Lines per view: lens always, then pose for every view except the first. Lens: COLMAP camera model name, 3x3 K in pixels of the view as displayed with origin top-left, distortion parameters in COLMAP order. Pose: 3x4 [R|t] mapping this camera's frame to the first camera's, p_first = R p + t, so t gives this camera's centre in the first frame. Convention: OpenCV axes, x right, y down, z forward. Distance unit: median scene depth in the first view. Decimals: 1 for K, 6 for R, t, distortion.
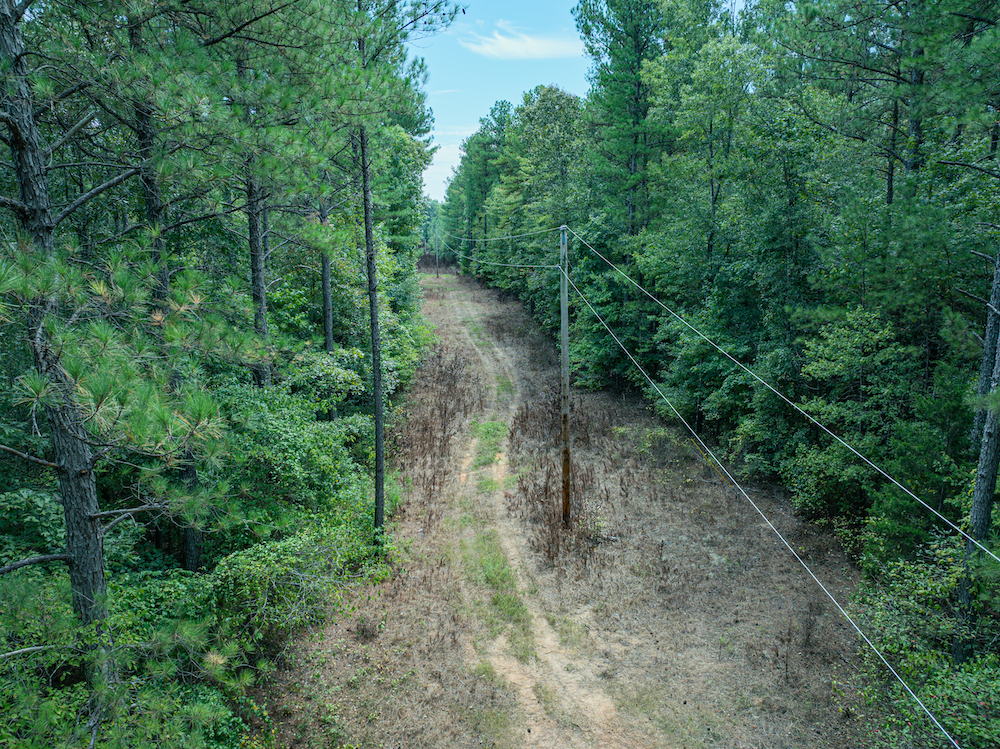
lens RADIAL K [[705.6, 0, 499.2], [0, 705.6, 373.5], [0, 0, 1]] dist [-0.023647, -0.001243]
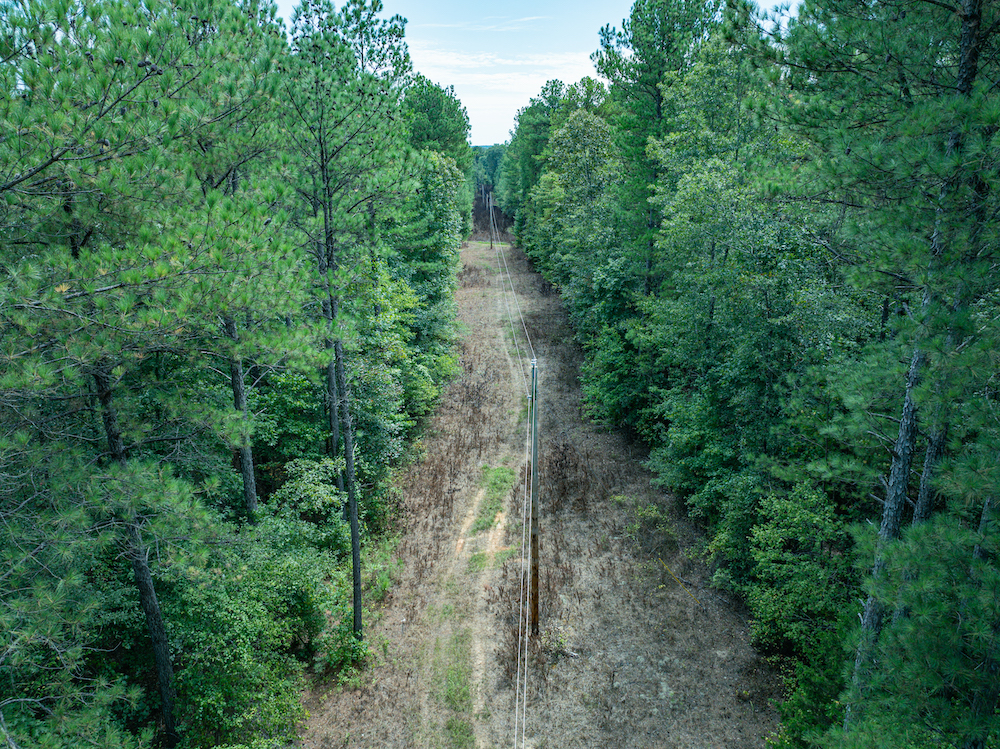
lens RADIAL K [[705.6, 0, 499.1], [0, 705.6, 375.7], [0, 0, 1]] dist [-0.023647, -0.001243]
pose [[0.994923, 0.029319, -0.096276, 0.100918], [-0.020304, 0.995430, 0.093307, -0.202332], [0.098572, -0.090879, 0.990972, -0.015190]]
